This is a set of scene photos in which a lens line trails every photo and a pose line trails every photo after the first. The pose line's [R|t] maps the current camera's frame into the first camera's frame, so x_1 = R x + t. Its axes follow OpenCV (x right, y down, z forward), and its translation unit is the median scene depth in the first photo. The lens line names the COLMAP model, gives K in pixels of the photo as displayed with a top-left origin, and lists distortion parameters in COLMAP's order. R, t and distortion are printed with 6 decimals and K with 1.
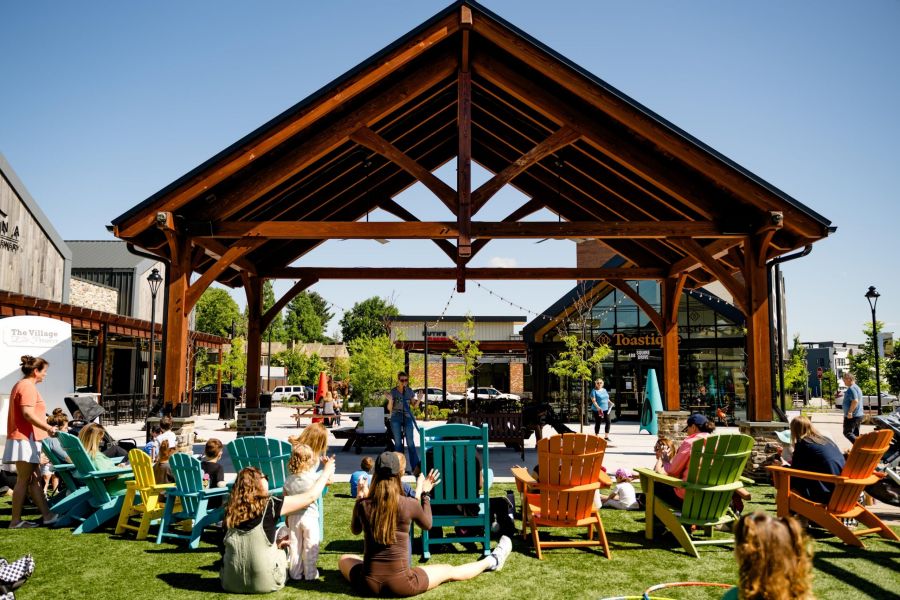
lens RADIAL K [[733.8, 0, 448.2], [0, 733.8, 289.9], [0, 0, 1]] dist [0.005507, 0.002424]
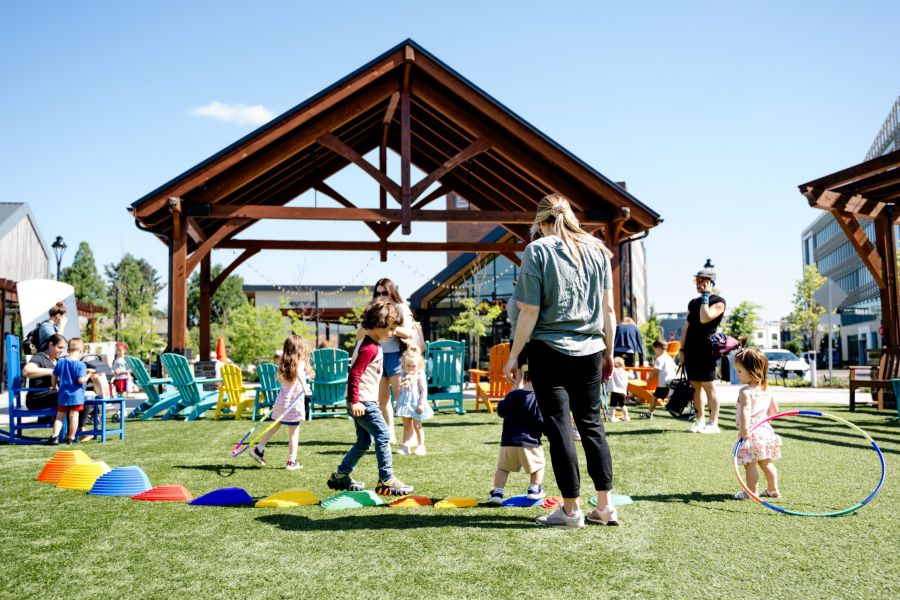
lens RADIAL K [[1304.4, 0, 450.0], [0, 1304.4, 300.0], [0, 0, 1]] dist [-0.032579, -0.050802]
pose [[0.967572, -0.001129, 0.252591, -0.482347], [-0.008217, 0.999320, 0.035941, -0.013696], [-0.252460, -0.036851, 0.966905, -1.262958]]
